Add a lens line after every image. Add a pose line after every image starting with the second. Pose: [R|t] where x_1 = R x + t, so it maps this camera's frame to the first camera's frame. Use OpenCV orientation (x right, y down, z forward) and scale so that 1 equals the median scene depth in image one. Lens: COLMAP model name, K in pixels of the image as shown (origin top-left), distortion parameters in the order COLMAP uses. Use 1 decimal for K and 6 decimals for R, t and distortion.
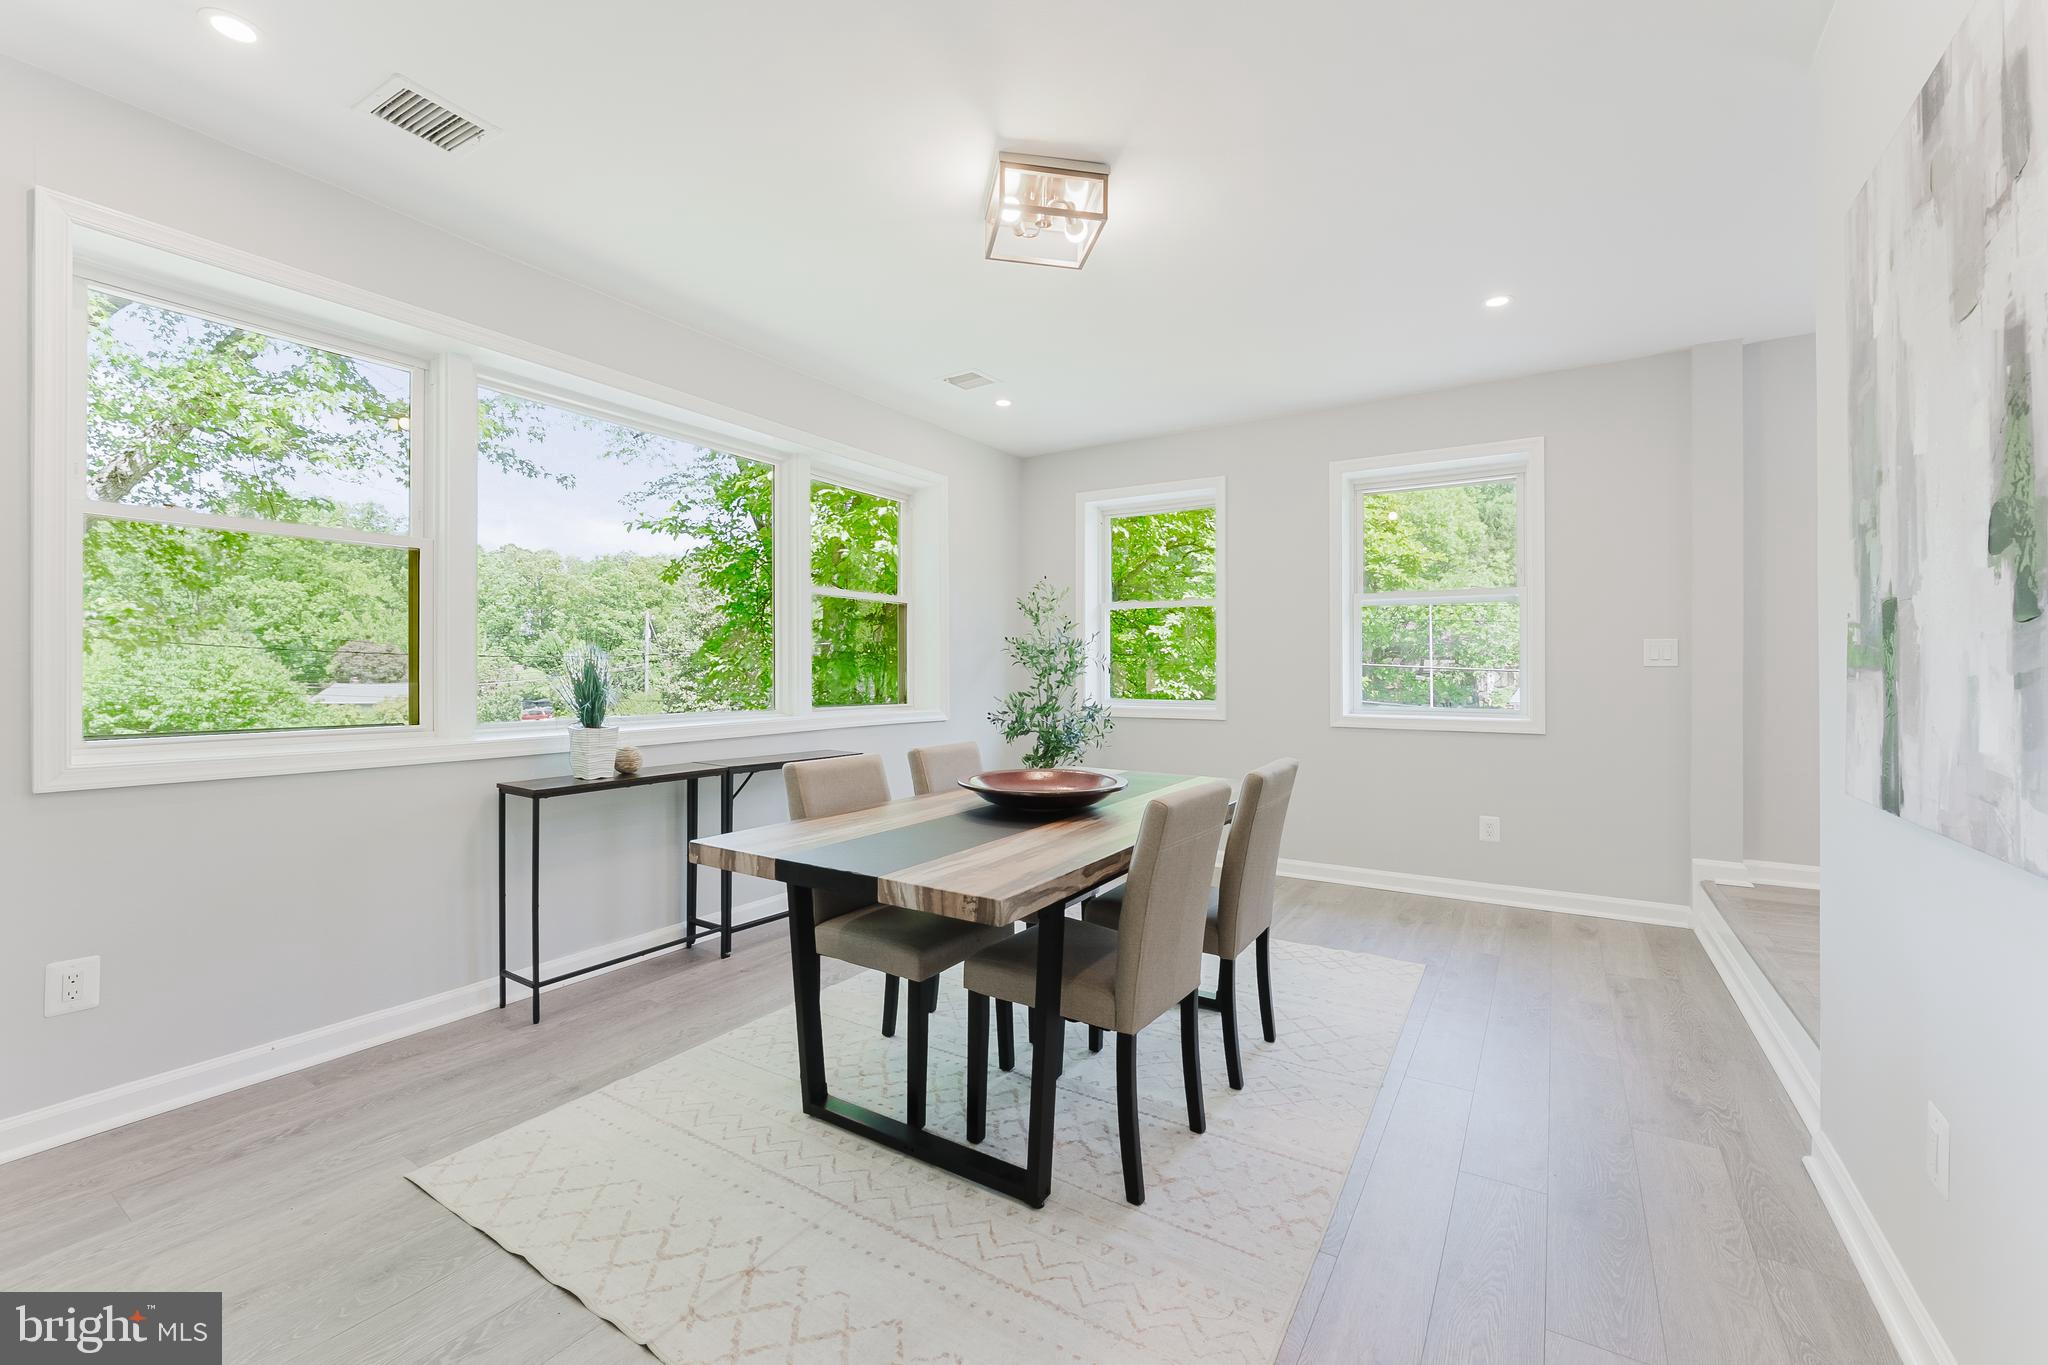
lens RADIAL K [[834.5, 0, 1025.1], [0, 834.5, 667.6], [0, 0, 1]] dist [-0.008515, 0.000346]
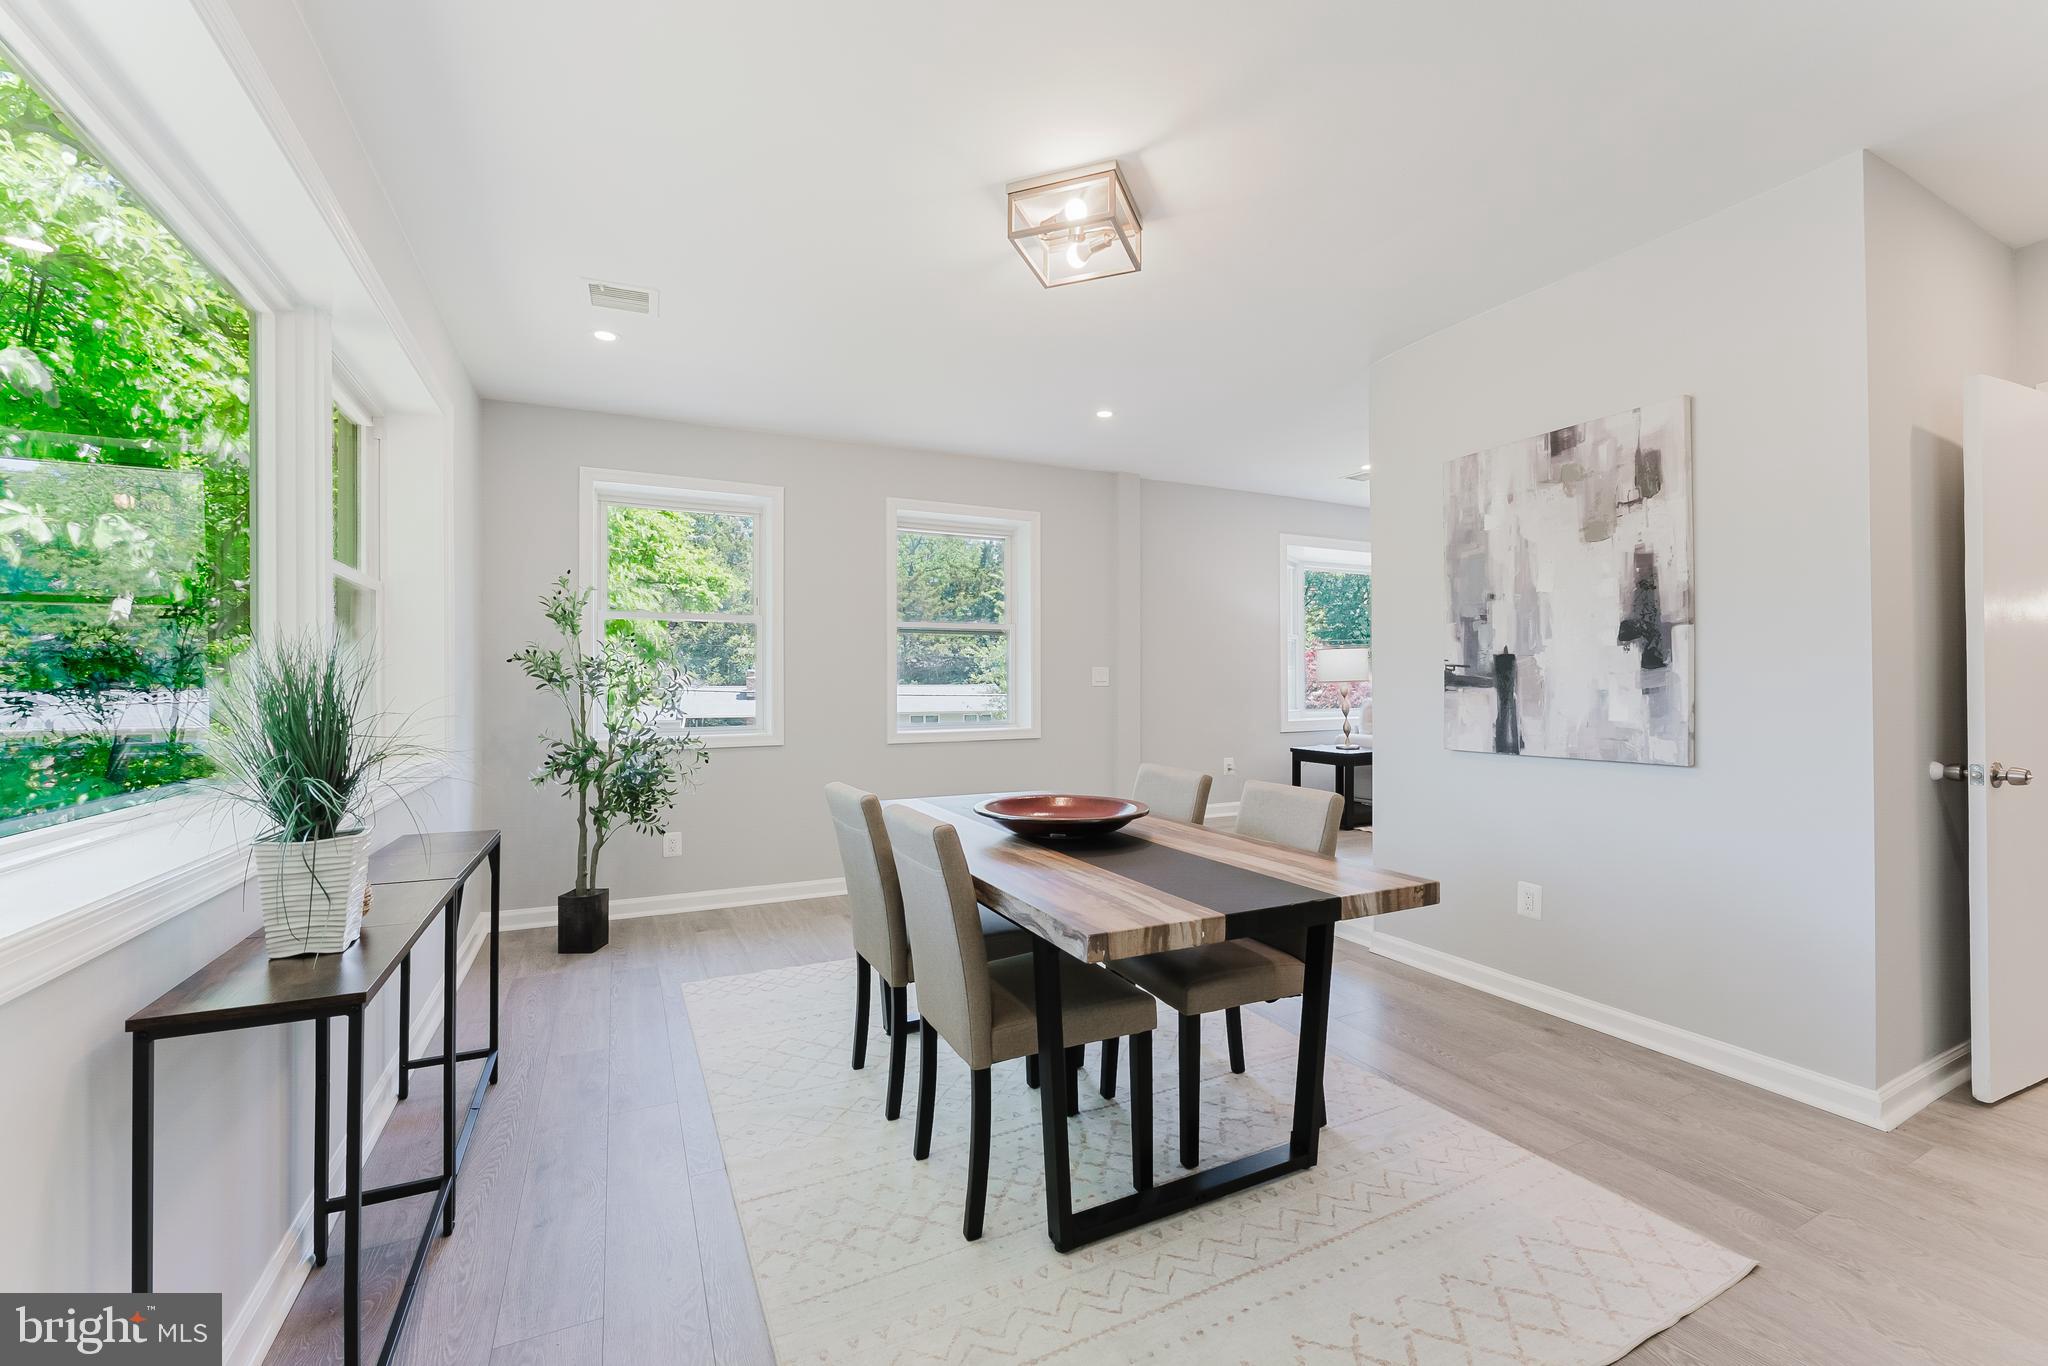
lens RADIAL K [[834.5, 0, 1025.3], [0, 834.5, 687.7], [0, 0, 1]] dist [-0.008515, 0.000346]
pose [[0.521884, -0.006499, 0.852992, -1.007519], [0.007493, 0.999967, 0.003035, -0.008641], [-0.852984, 0.004808, 0.521915, 0.644482]]
